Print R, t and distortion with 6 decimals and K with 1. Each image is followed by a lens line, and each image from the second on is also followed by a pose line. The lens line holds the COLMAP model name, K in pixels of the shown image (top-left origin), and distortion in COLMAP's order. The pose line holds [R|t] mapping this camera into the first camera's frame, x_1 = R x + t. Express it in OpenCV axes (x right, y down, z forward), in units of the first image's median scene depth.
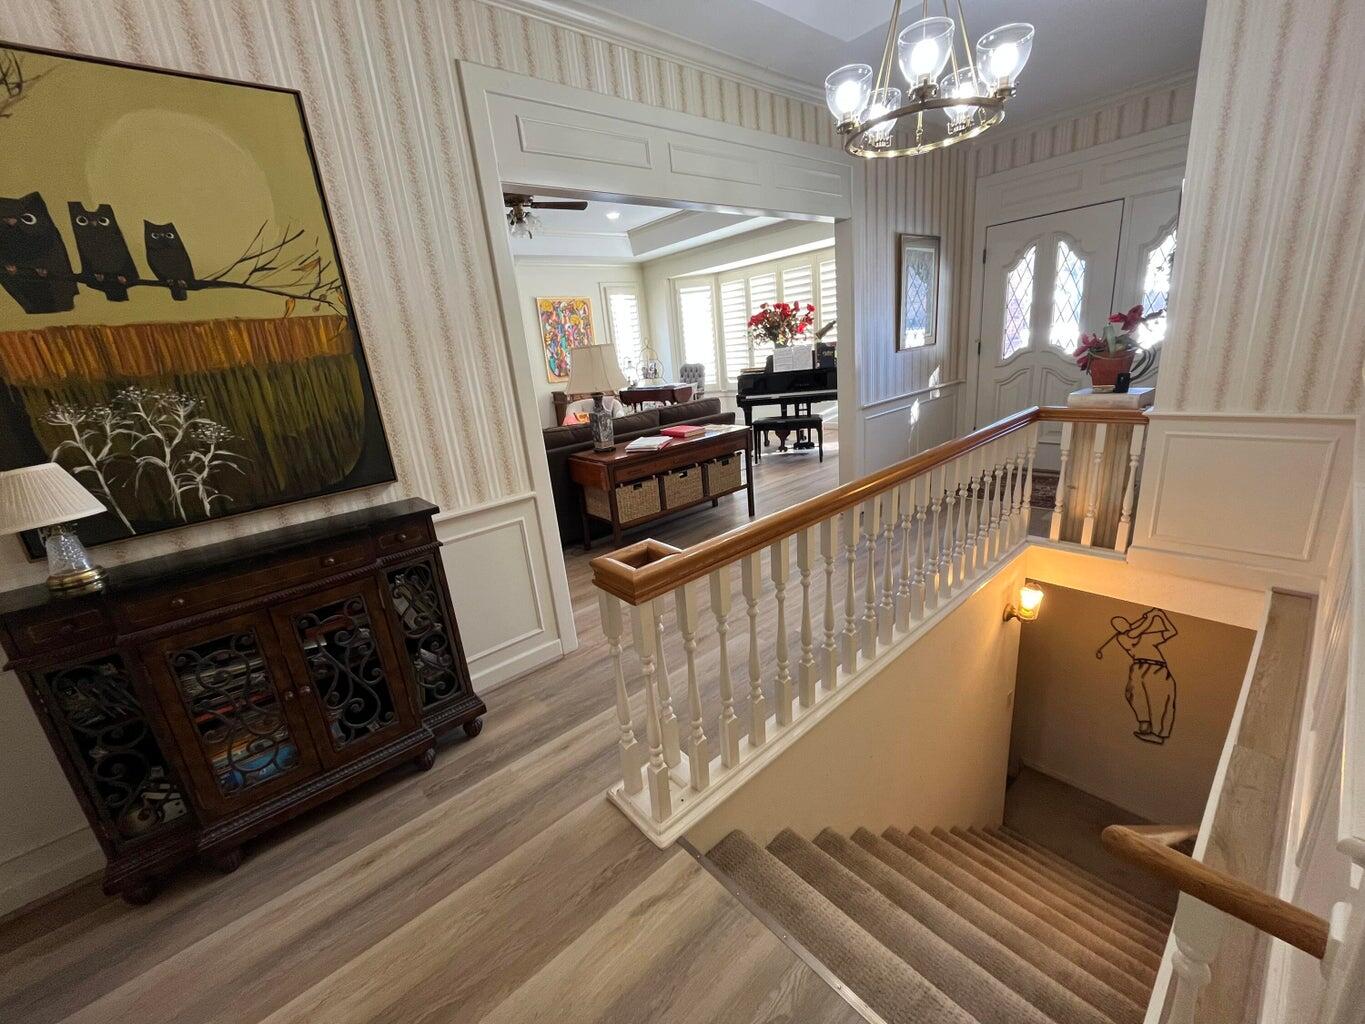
lens RADIAL K [[556.3, 0, 677.8], [0, 556.3, 511.7], [0, 0, 1]] dist [-0.001697, 0.000268]
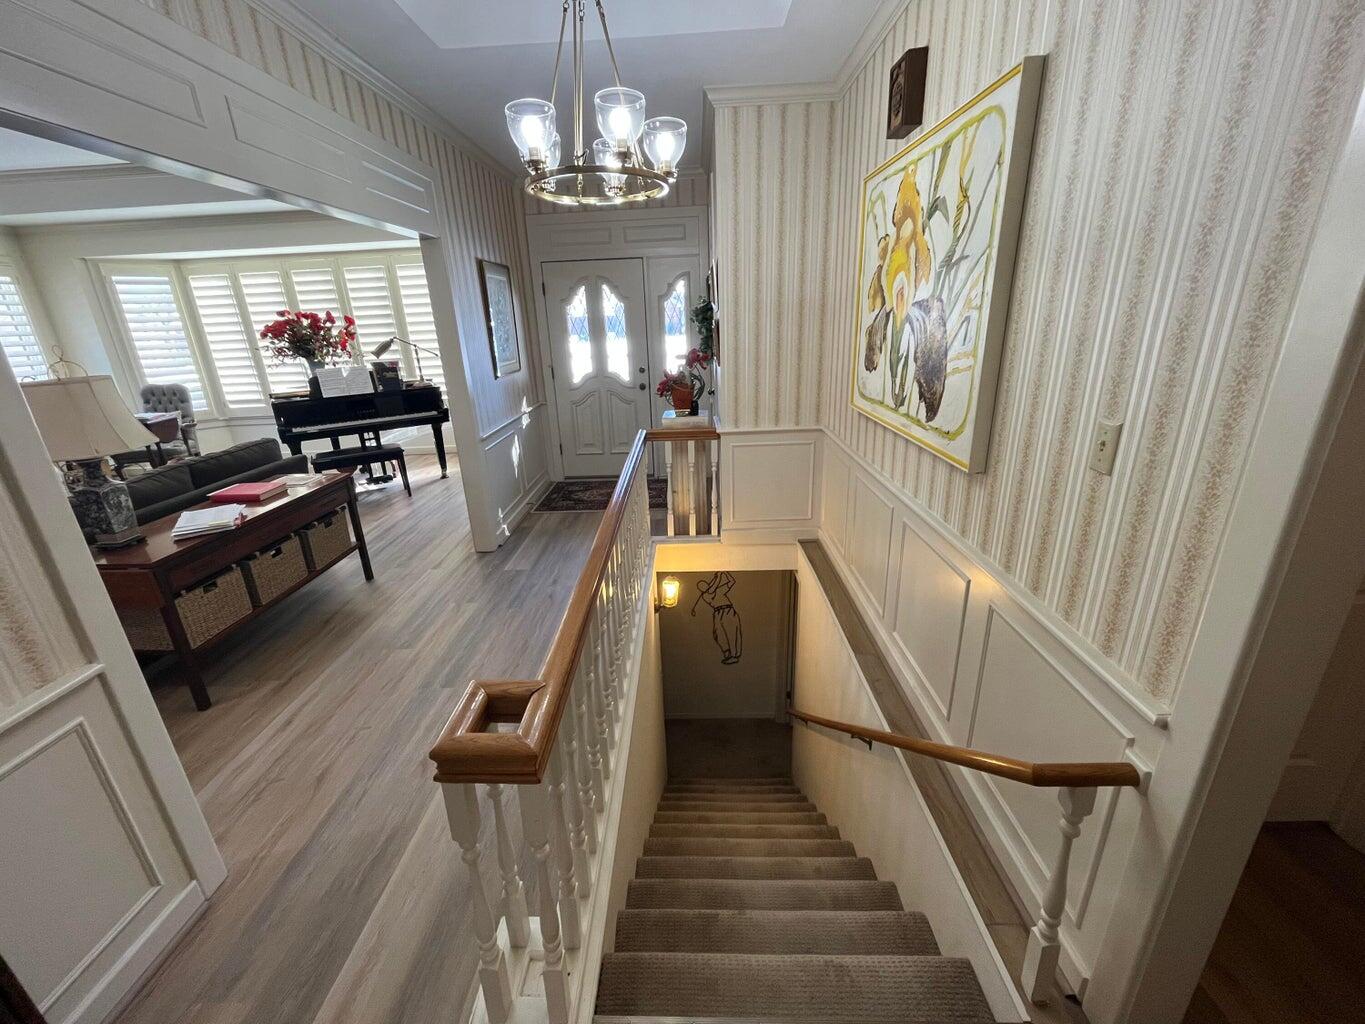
lens RADIAL K [[556.3, 0, 677.8], [0, 556.3, 511.7], [0, 0, 1]] dist [-0.001697, 0.000268]
pose [[0.672844, -0.181049, 0.717288, -0.150814], [0.188696, 0.979521, 0.070234, -0.071864], [-0.715315, 0.088093, 0.693228, 0.118204]]
